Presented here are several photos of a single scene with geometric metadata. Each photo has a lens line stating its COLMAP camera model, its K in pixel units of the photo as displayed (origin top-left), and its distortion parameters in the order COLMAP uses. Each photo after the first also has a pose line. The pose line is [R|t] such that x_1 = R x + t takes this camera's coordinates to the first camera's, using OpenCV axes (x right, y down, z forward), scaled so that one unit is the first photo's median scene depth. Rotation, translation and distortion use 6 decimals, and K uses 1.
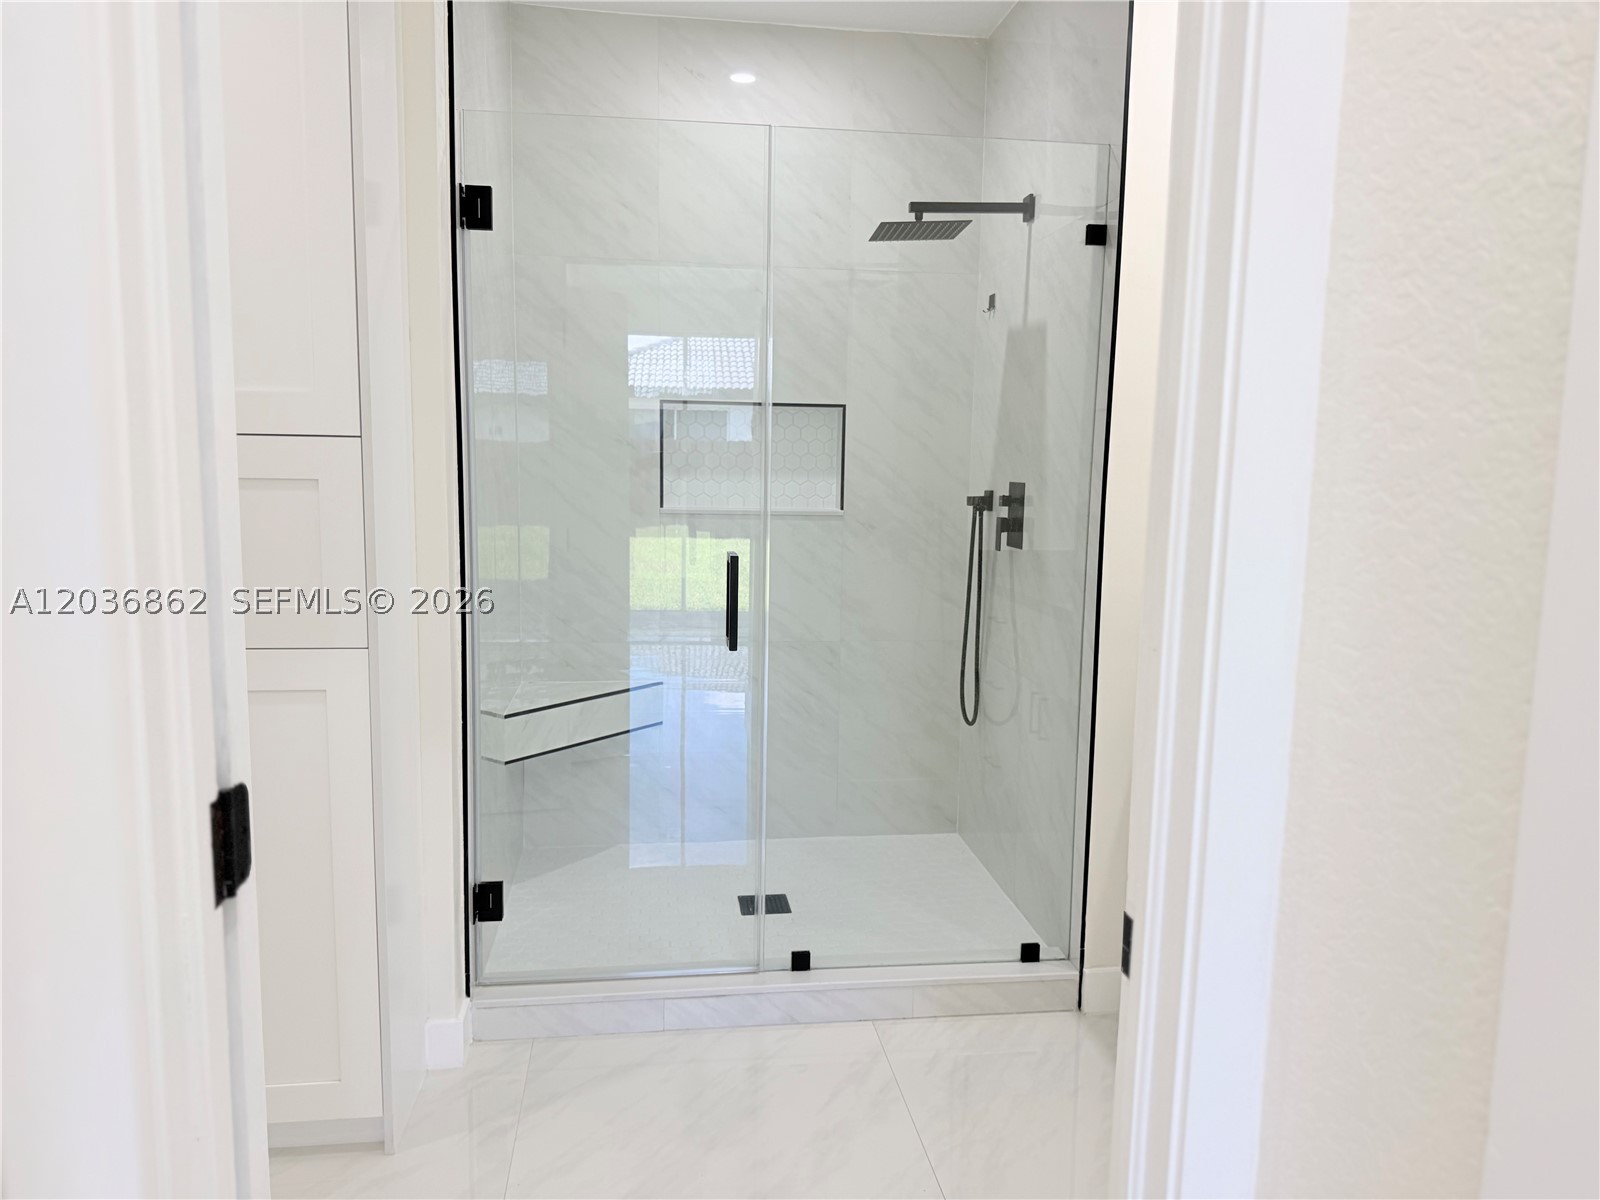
lens RADIAL K [[1125.8, 0, 800.0], [0, 1125.8, 600.0], [0, 0, 1]] dist [0.156610, -0.267803]
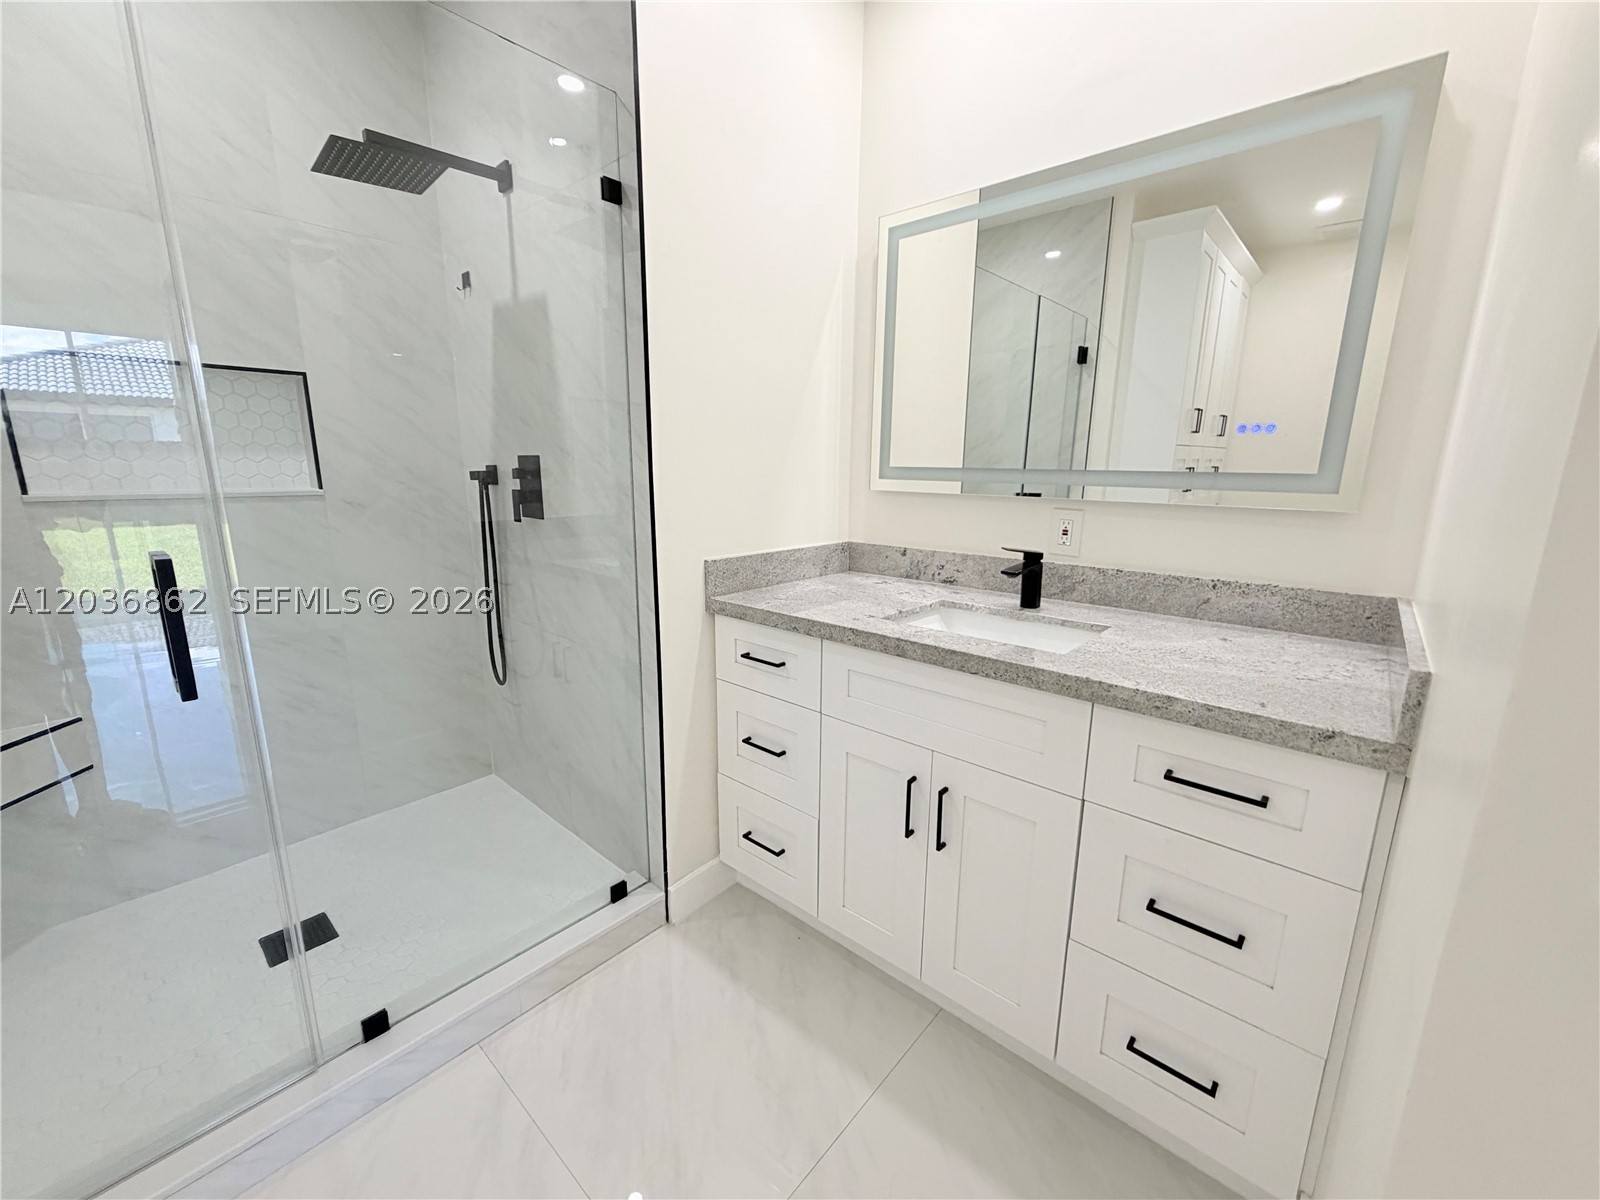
lens RADIAL K [[639.3, 0, 790.6], [0, 639.3, 600.3], [0, 0, 1]] dist [-0.000793, 0.000733]
pose [[0.762830, -0.146829, 0.629708, -0.014420], [0.085307, 0.988217, 0.127081, -0.025636], [-0.640947, -0.043223, 0.766367, 0.379013]]
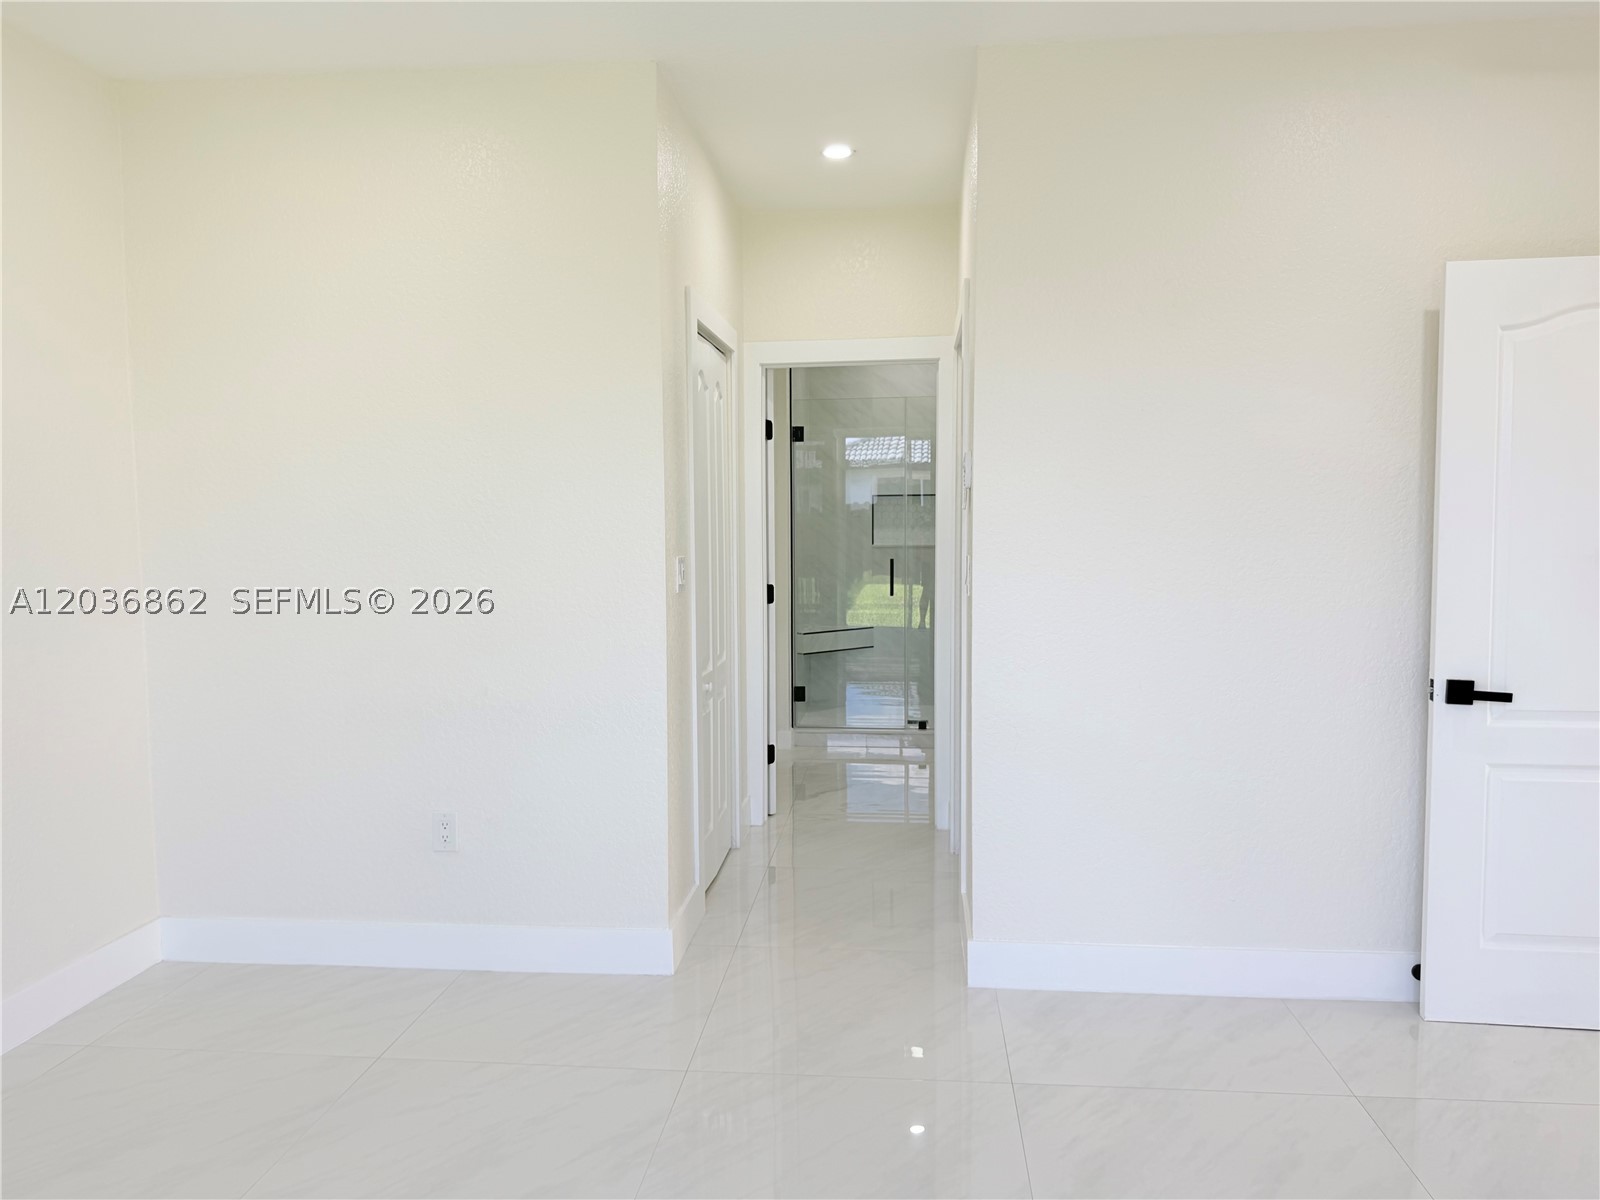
lens RADIAL K [[1125.8, 0, 800.0], [0, 1125.8, 600.0], [0, 0, 1]] dist [0.156610, -0.267803]
pose [[0.973150, -0.008627, -0.230009, 0.256822], [-0.002879, 0.998763, -0.049640, 0.142913], [0.230153, 0.048970, 0.971922, -1.211973]]
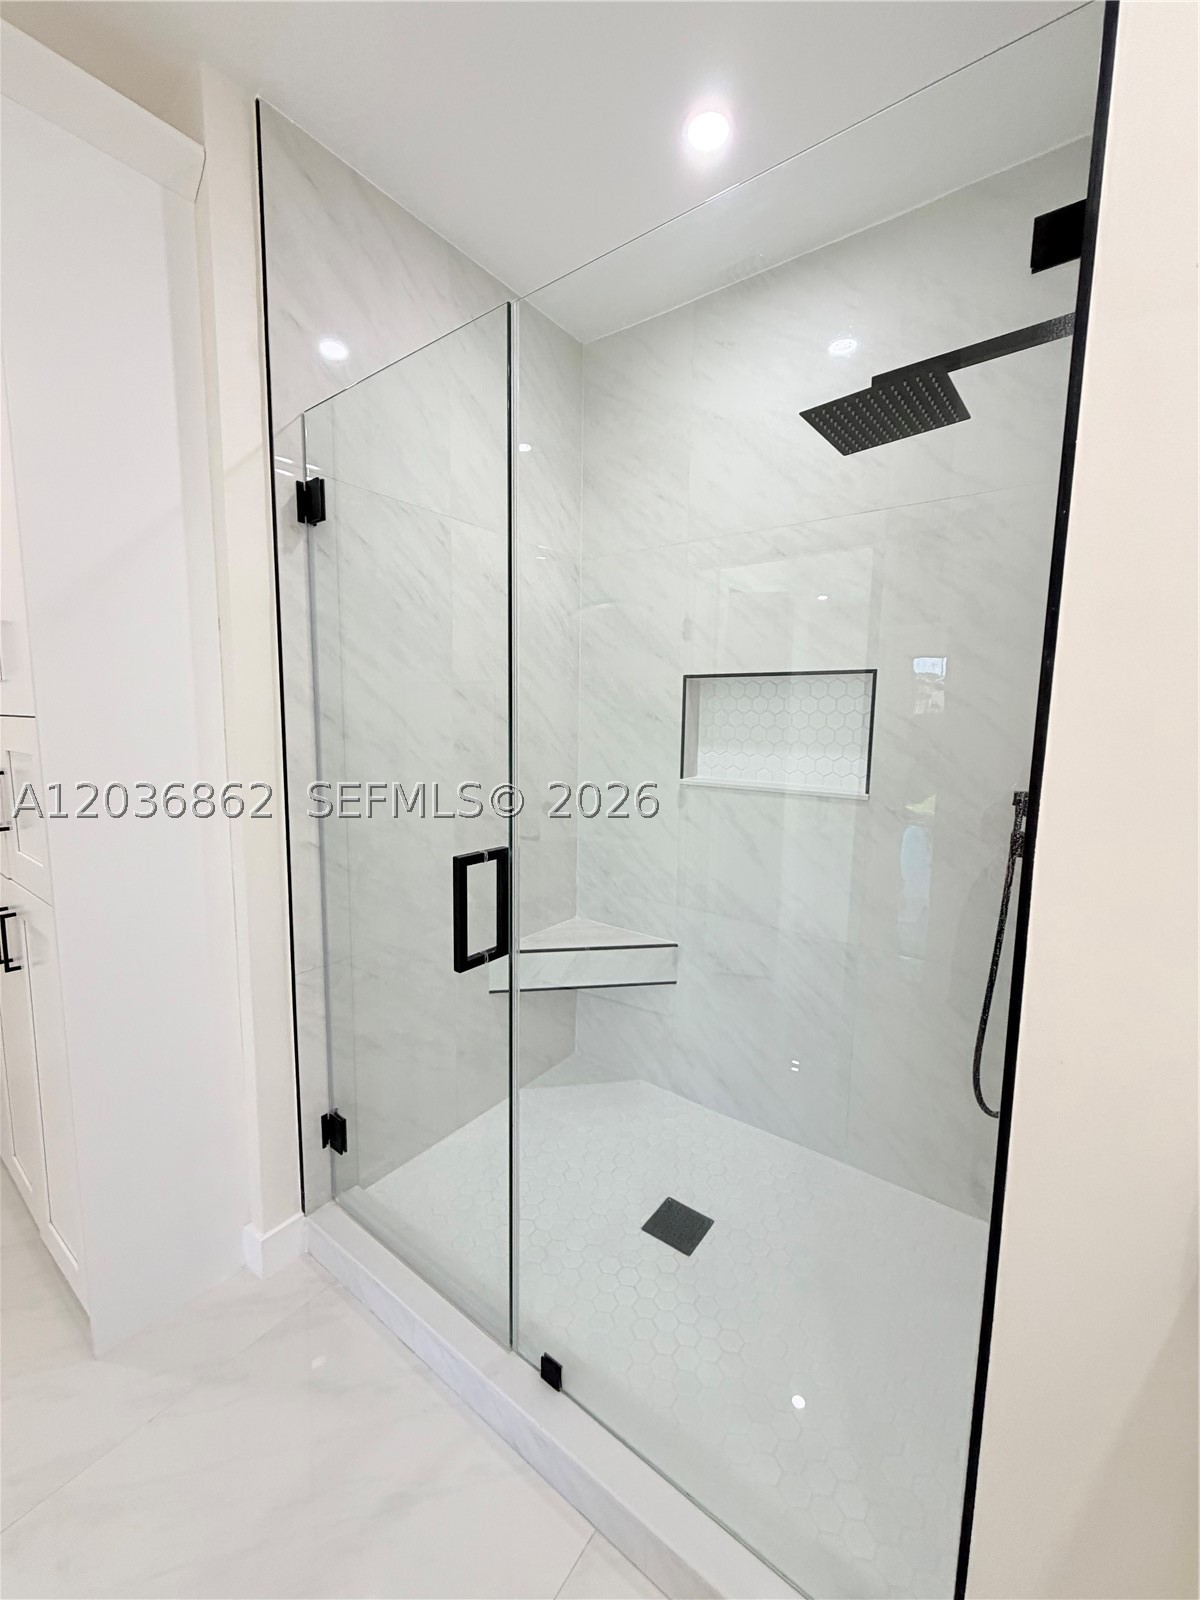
lens RADIAL K [[639.3, 0, 602.5], [0, 639.3, 791.7], [0, 0, 1]] dist [-0.000793, 0.000733]
pose [[0.708914, 0.077290, -0.701047, 0.257532], [-0.087571, 0.995932, 0.021248, -0.082770], [0.699837, 0.046329, 0.712798, 0.578035]]
